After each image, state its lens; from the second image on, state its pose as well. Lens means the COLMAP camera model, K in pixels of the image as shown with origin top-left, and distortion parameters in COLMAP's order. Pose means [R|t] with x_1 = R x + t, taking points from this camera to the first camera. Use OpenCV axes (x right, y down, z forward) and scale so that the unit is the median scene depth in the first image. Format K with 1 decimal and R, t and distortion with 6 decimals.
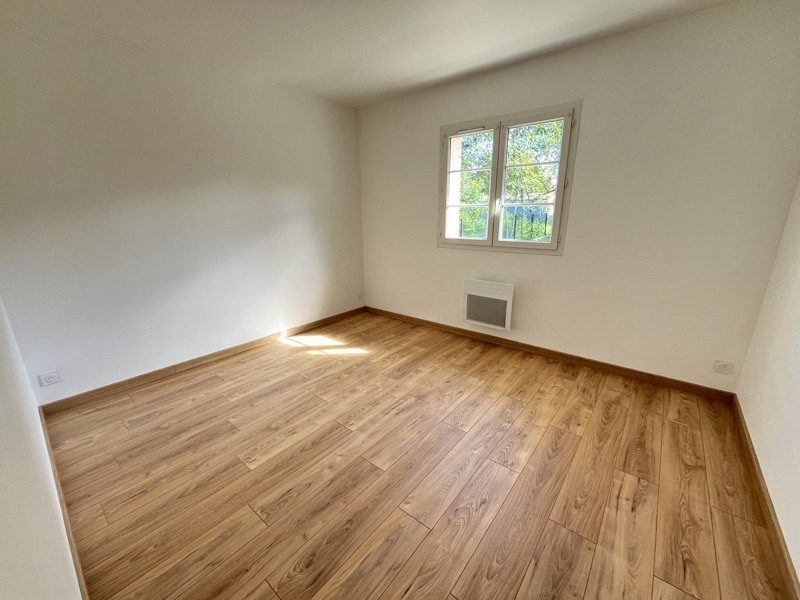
lens RADIAL K [[326.7, 0, 400.0], [0, 326.7, 300.0], [0, 0, 1]] dist [0.000466, 0.000002]
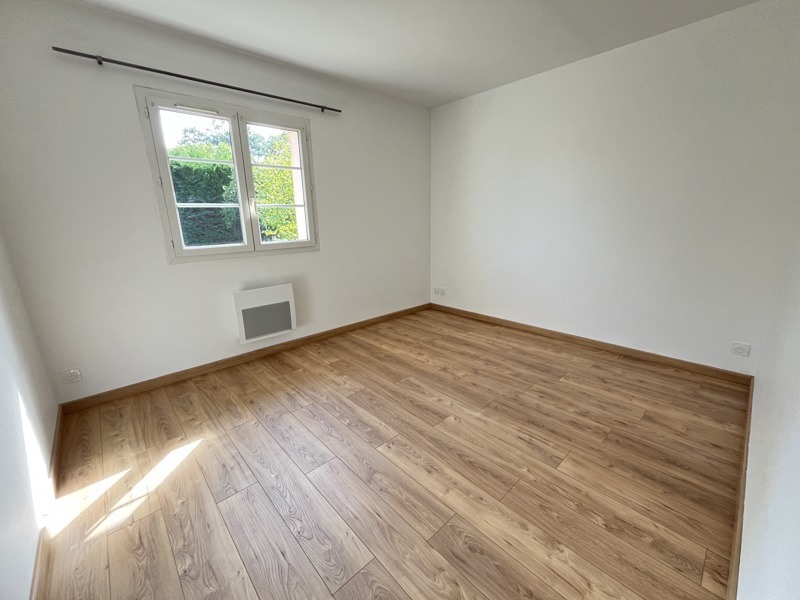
lens RADIAL K [[326.7, 0, 400.0], [0, 326.7, 300.0], [0, 0, 1]] dist [0.000466, 0.000002]
pose [[0.141200, -0.241362, 0.960108, -0.578370], [0.274398, 0.941368, 0.196296, -0.104128], [-0.951193, 0.235735, 0.199150, 0.480627]]
